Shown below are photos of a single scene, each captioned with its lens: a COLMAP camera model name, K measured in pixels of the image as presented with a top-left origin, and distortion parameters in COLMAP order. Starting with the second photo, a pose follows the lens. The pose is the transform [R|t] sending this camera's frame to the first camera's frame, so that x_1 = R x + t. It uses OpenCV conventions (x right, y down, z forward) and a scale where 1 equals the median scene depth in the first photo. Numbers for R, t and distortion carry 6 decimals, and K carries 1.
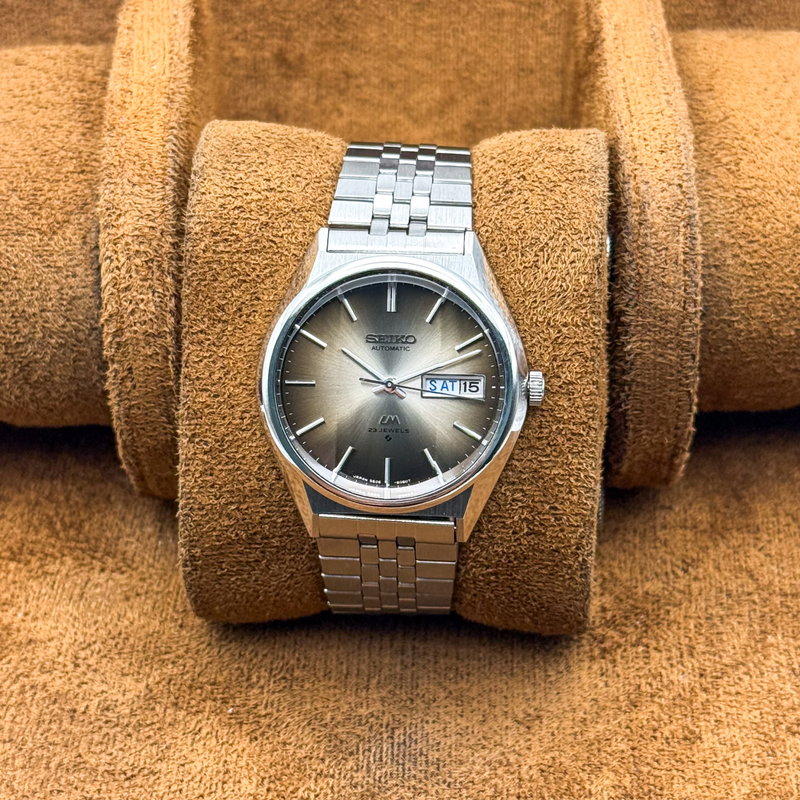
lens RADIAL K [[2179.1, 0, 399.1], [0, 2179.1, 379.6], [0, 0, 1]] dist [0.088362, 0.122493]
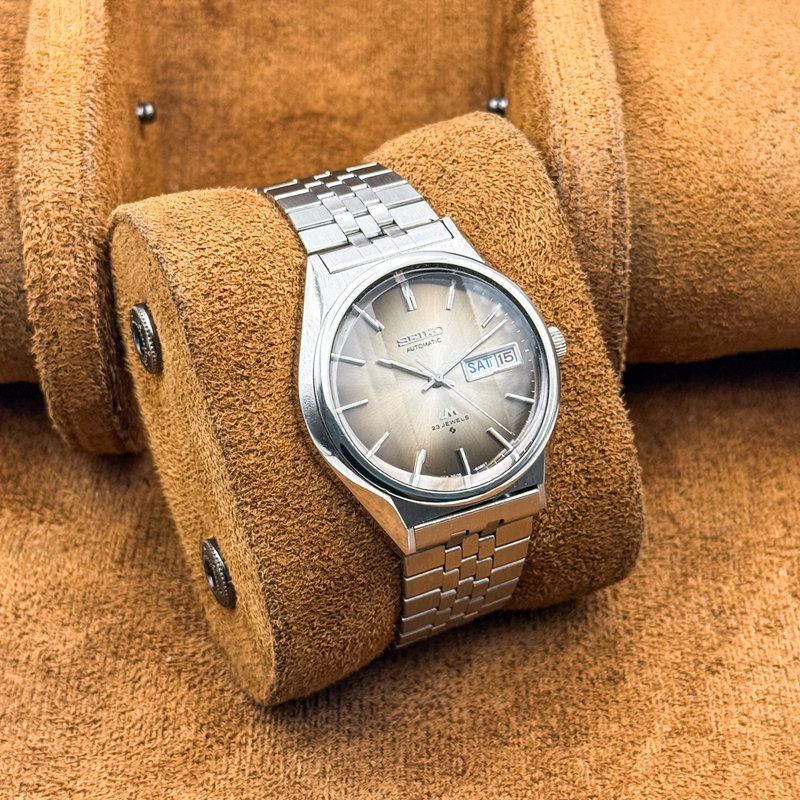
lens RADIAL K [[2179.1, 0, 399.1], [0, 2179.1, 379.6], [0, 0, 1]] dist [0.088362, 0.122493]
pose [[0.870122, -0.295809, 0.394189, -0.403330], [0.339035, 0.939784, -0.043139, 0.038961], [-0.357692, 0.171180, 0.918016, 0.088892]]
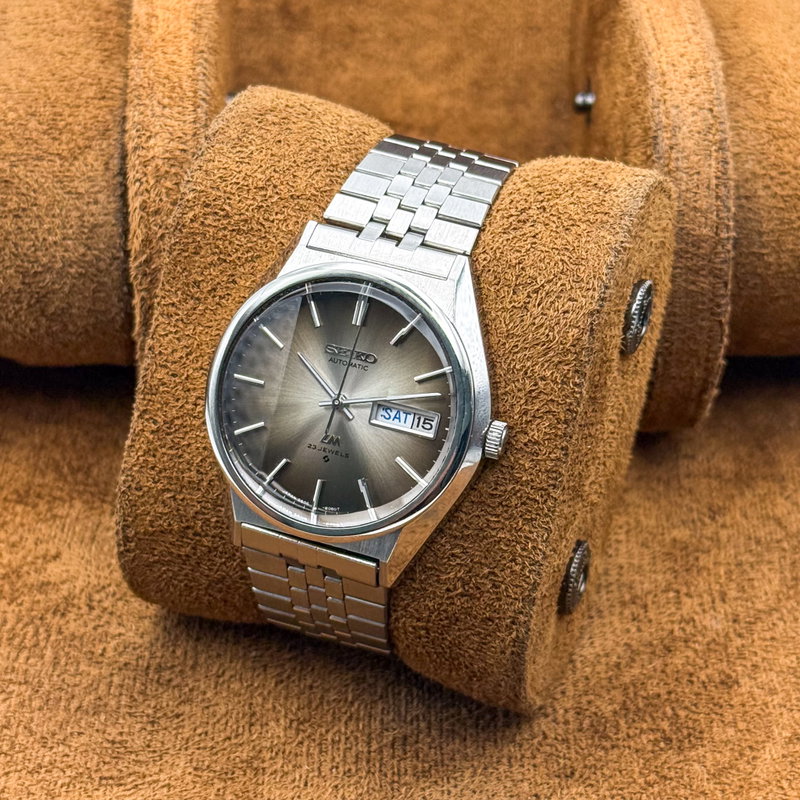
lens RADIAL K [[2179.1, 0, 399.1], [0, 2179.1, 379.6], [0, 0, 1]] dist [0.088362, 0.122493]
pose [[0.955442, 0.207724, -0.209719, 0.205974], [-0.202905, 0.978187, 0.044483, -0.052034], [0.214385, 0.000052, 0.976749, 0.106410]]
